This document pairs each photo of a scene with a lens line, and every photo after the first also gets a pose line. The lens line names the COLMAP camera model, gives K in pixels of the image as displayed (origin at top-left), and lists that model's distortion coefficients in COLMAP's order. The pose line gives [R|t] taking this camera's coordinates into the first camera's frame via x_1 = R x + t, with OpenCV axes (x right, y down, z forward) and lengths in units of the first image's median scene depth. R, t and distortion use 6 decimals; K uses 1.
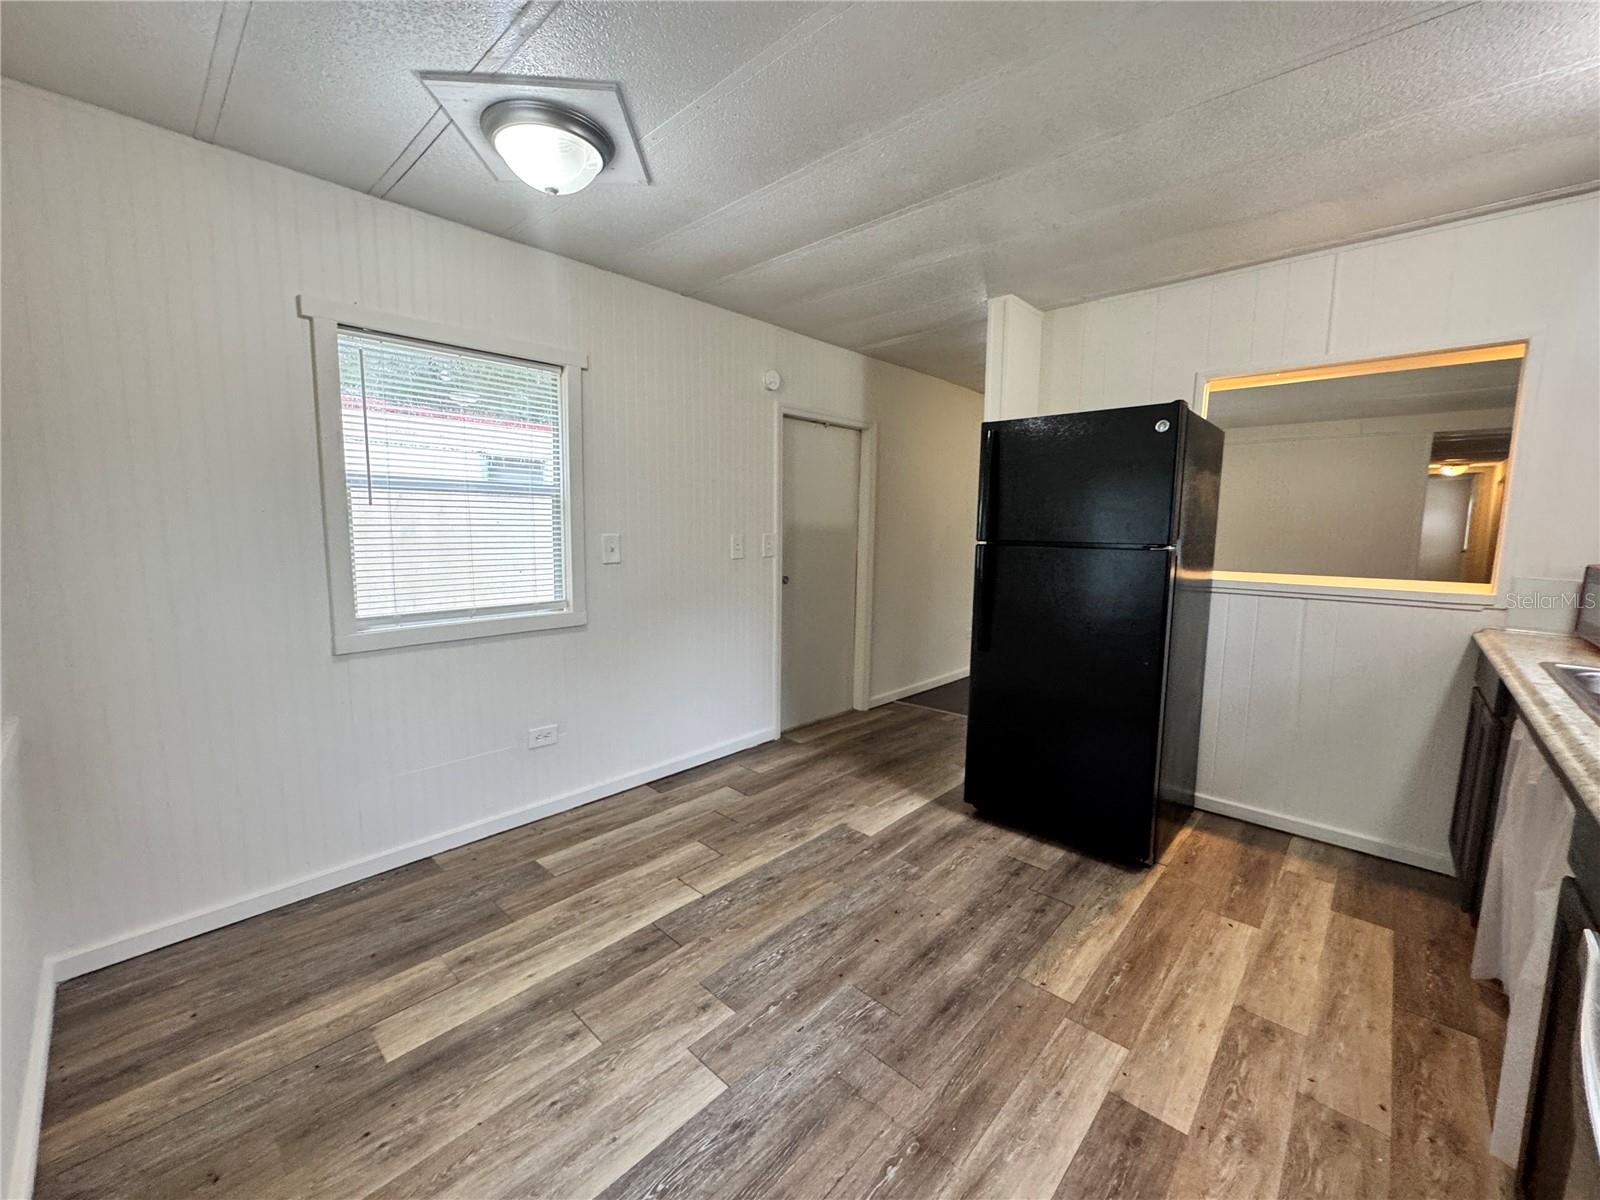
lens RADIAL K [[640.0, 0, 800.4], [0, 640.0, 599.2], [0, 0, 1]] dist [-0.002212, 0.000006]
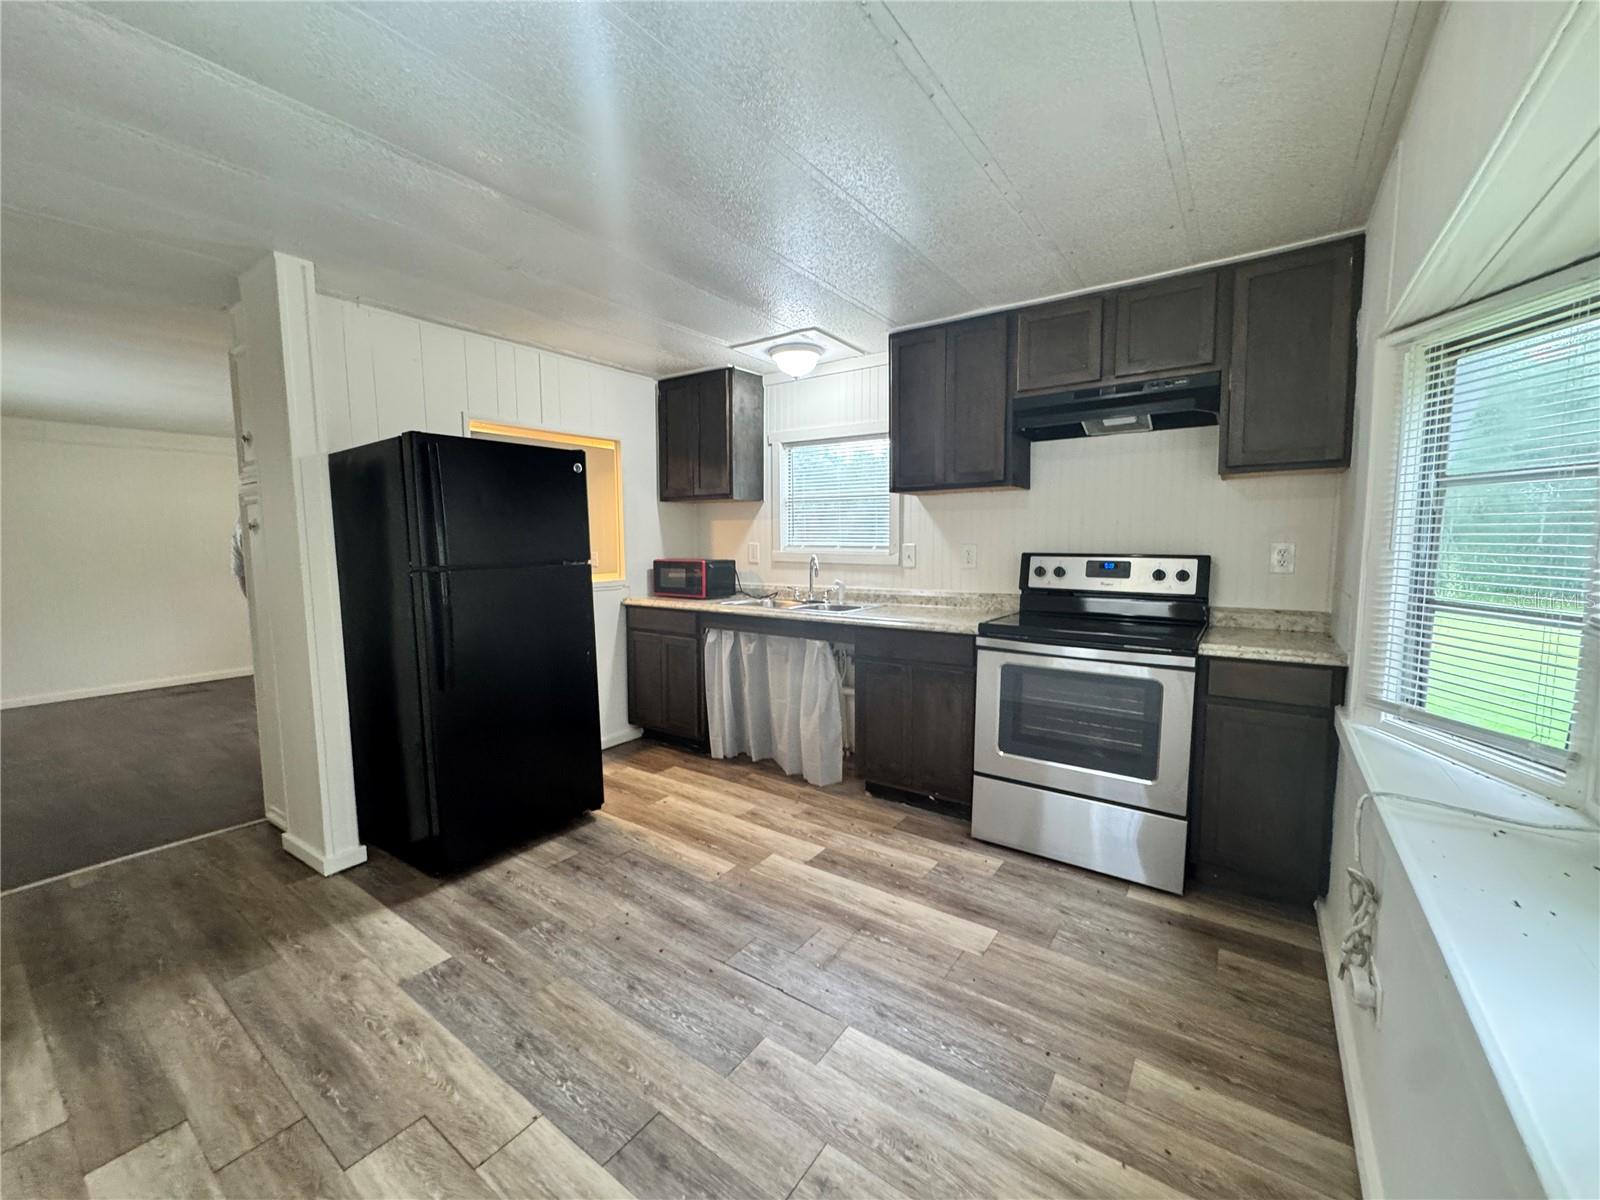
lens RADIAL K [[640.0, 0, 799.6], [0, 640.0, 599.0], [0, 0, 1]] dist [-0.002212, 0.000006]
pose [[-0.134321, -0.103872, 0.985479, -0.904336], [0.122807, 0.985079, 0.120569, -0.127960], [-0.983299, 0.137219, -0.119560, 0.858621]]
